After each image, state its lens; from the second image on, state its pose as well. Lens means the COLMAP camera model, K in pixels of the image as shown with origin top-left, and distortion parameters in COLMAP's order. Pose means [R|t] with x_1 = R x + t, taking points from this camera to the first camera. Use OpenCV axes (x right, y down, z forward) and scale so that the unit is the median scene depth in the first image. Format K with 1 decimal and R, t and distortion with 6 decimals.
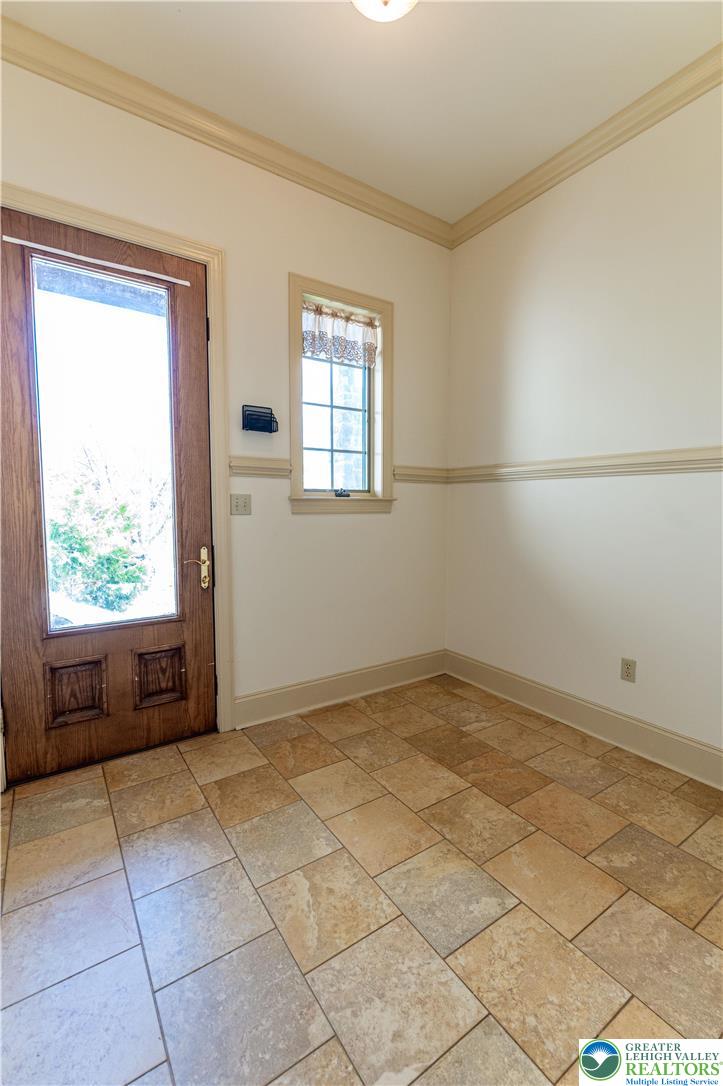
lens RADIAL K [[470.3, 0, 365.8], [0, 470.3, 539.9], [0, 0, 1]] dist [0.002795, 0.000106]
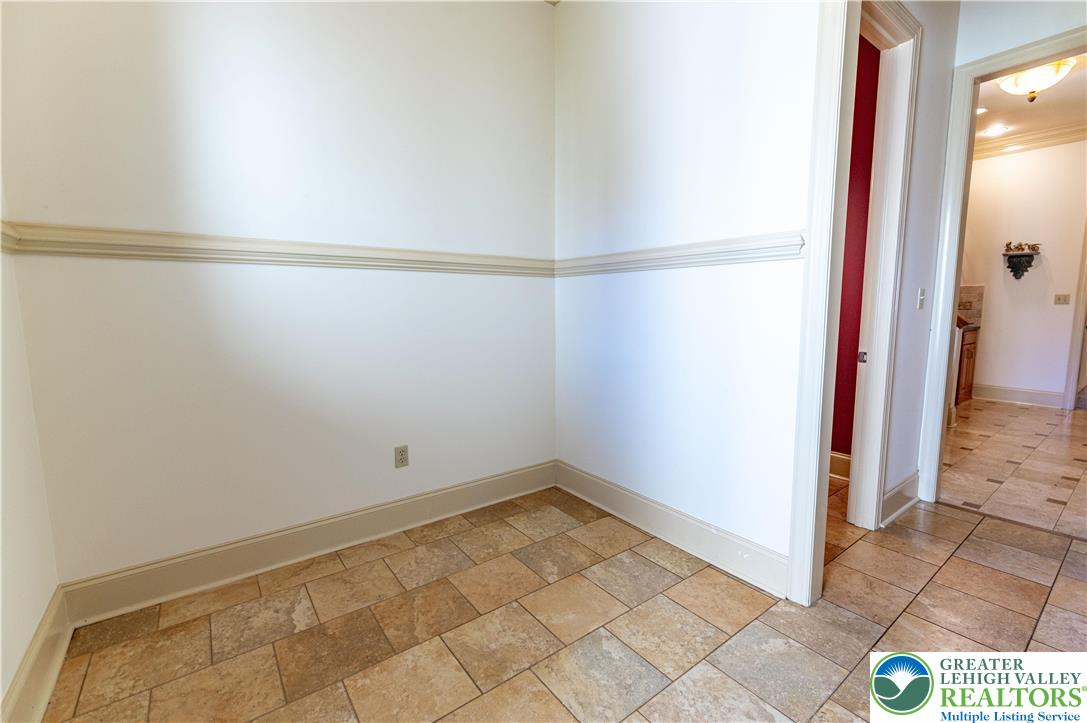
lens RADIAL K [[470.7, 0, 550.4], [0, 470.7, 362.4], [0, 0, 1]] dist [0.002795, 0.000106]
pose [[-0.051373, -0.130338, 0.990138, -0.535204], [0.074463, 0.988187, 0.133944, -0.056412], [-0.995900, 0.080610, -0.041061, 0.770968]]
